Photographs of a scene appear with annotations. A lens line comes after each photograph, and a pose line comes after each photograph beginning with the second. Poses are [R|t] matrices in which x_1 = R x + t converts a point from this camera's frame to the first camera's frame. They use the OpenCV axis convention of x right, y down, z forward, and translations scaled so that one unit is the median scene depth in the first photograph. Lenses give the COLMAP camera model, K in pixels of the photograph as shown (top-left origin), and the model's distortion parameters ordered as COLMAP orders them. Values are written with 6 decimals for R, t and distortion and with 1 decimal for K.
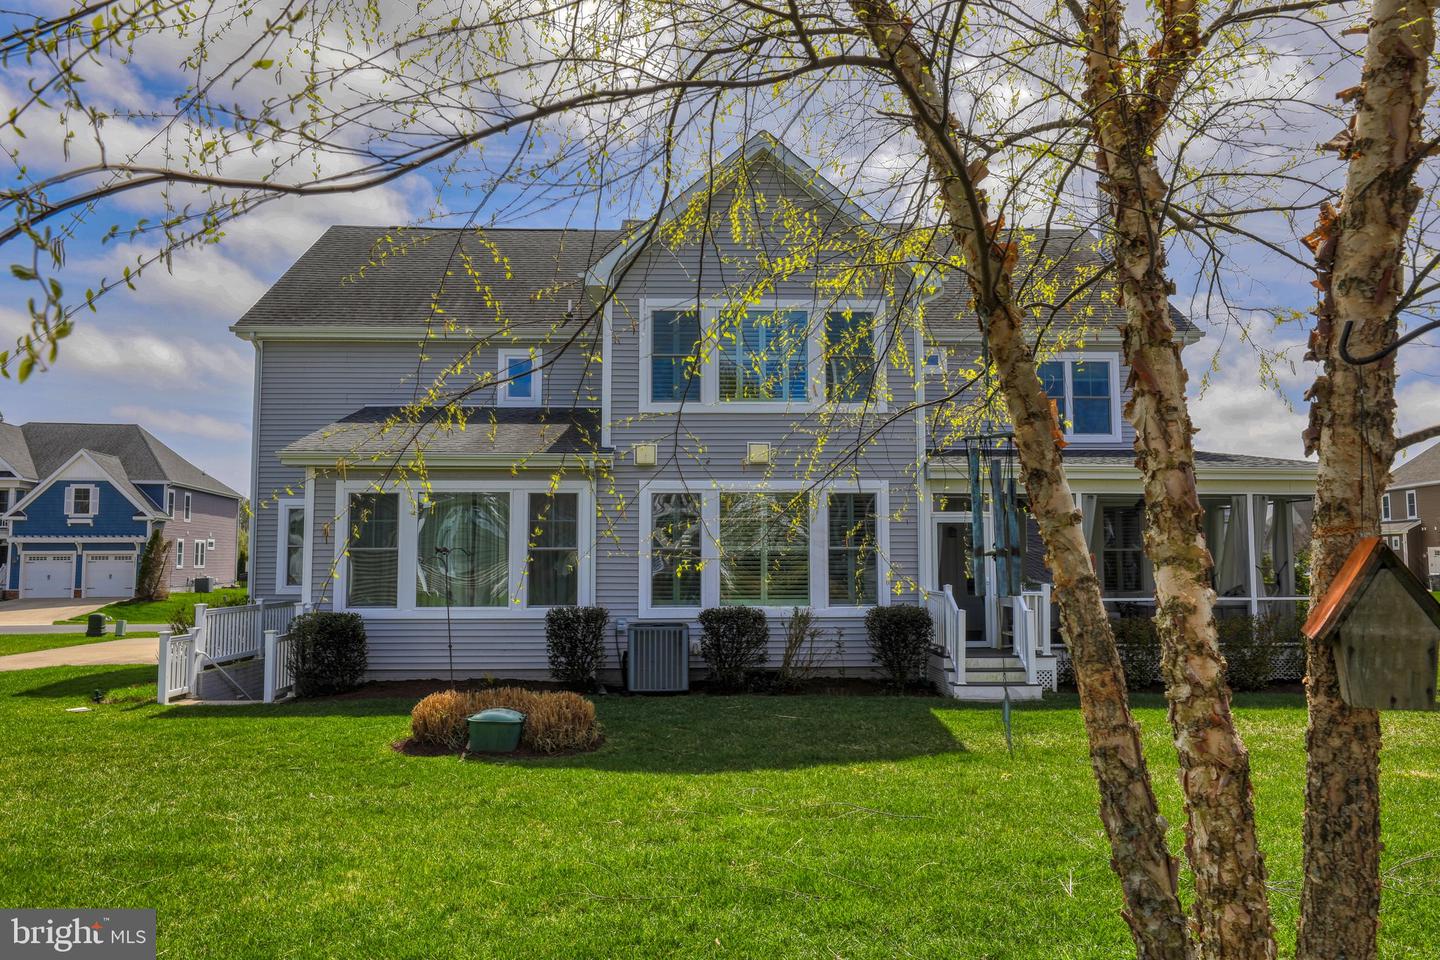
lens RADIAL K [[938.9, 0, 722.2], [0, 938.9, 479.2], [0, 0, 1]] dist [0.000660, 0.000863]
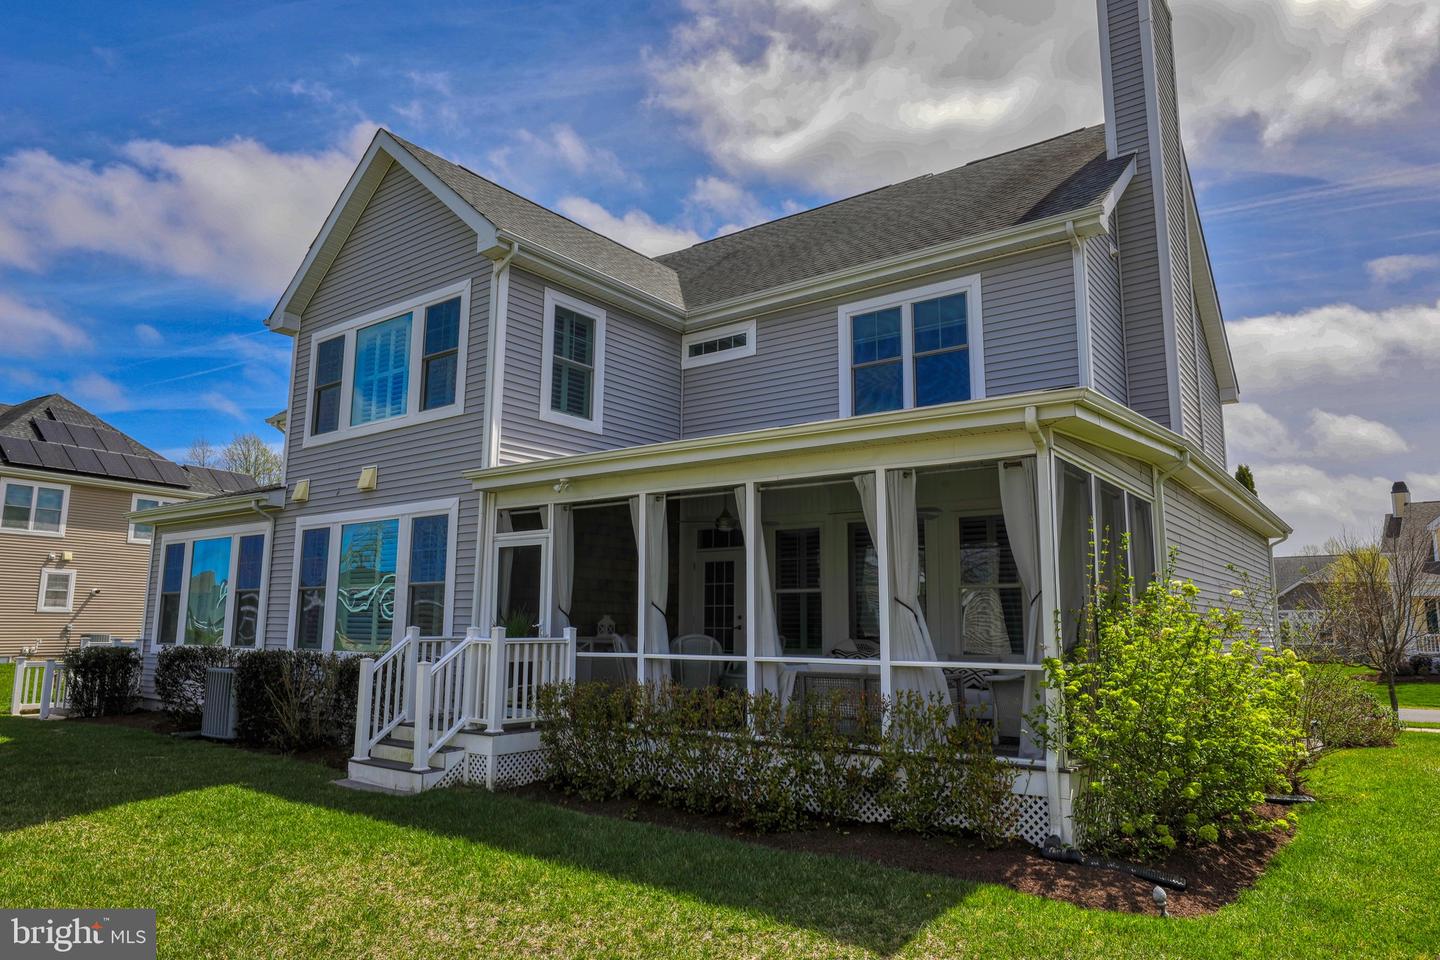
lens RADIAL K [[901.2, 0, 722.5], [0, 901.2, 482.4], [0, 0, 1]] dist [-0.006463, -0.000742]
pose [[0.775928, -0.090757, -0.624259, 0.827862], [0.037239, 0.994461, -0.098292, 0.072049], [0.629722, 0.053021, 0.775009, 0.549387]]
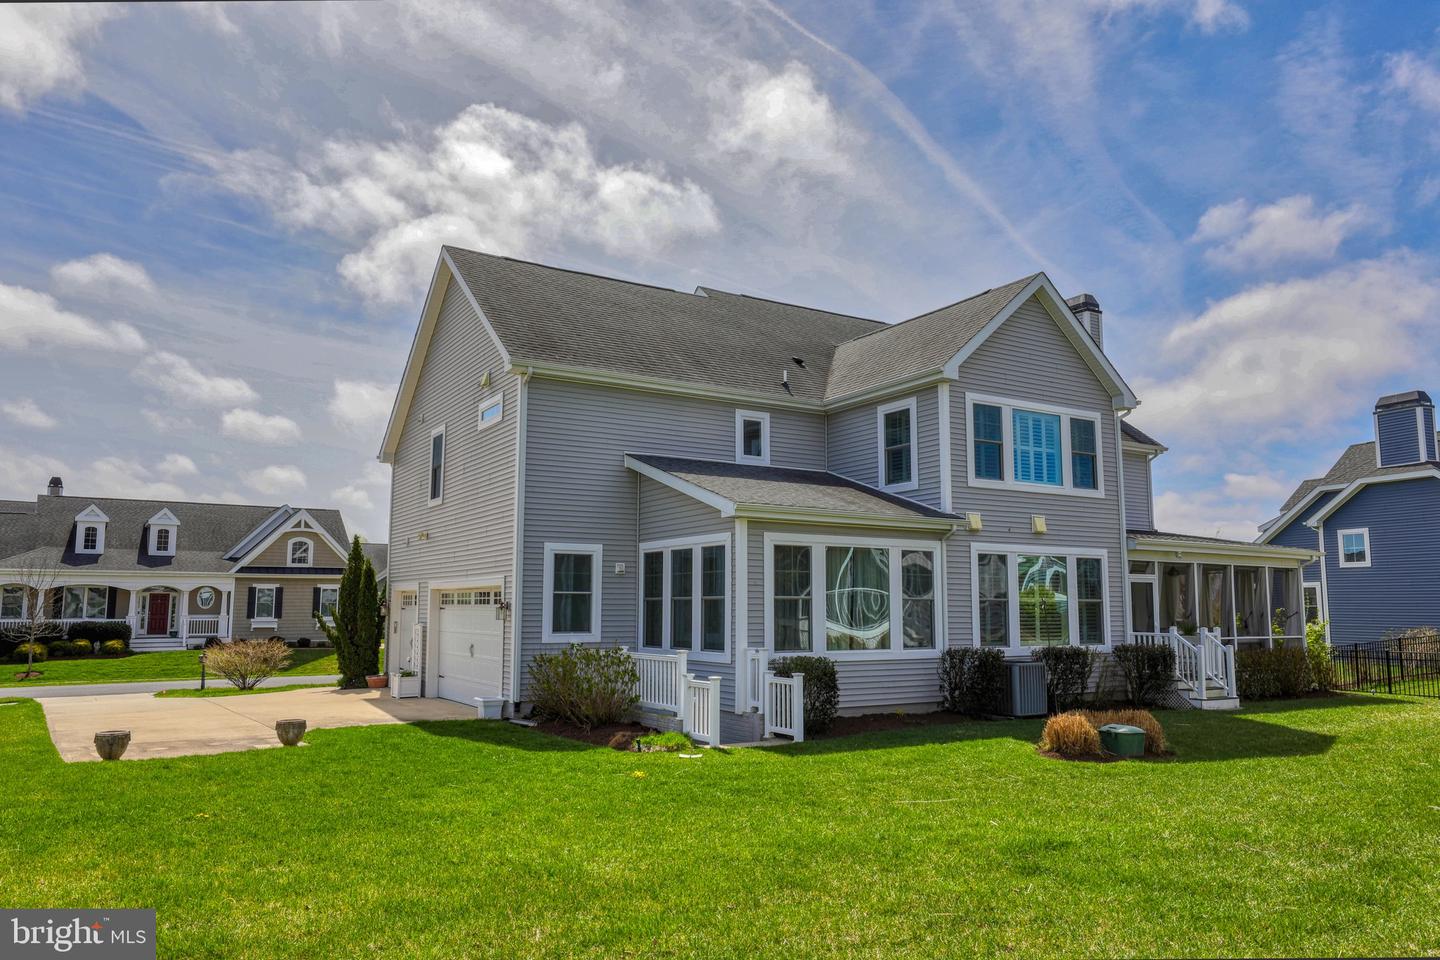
lens RADIAL K [[966.7, 0, 717.9], [0, 966.7, 483.3], [0, 0, 1]] dist [0.009364, 0.001031]
pose [[0.878079, 0.066888, 0.473818, -0.959696], [-0.046707, 0.997434, -0.054249, 0.008282], [-0.476231, 0.025504, 0.878950, 0.057288]]
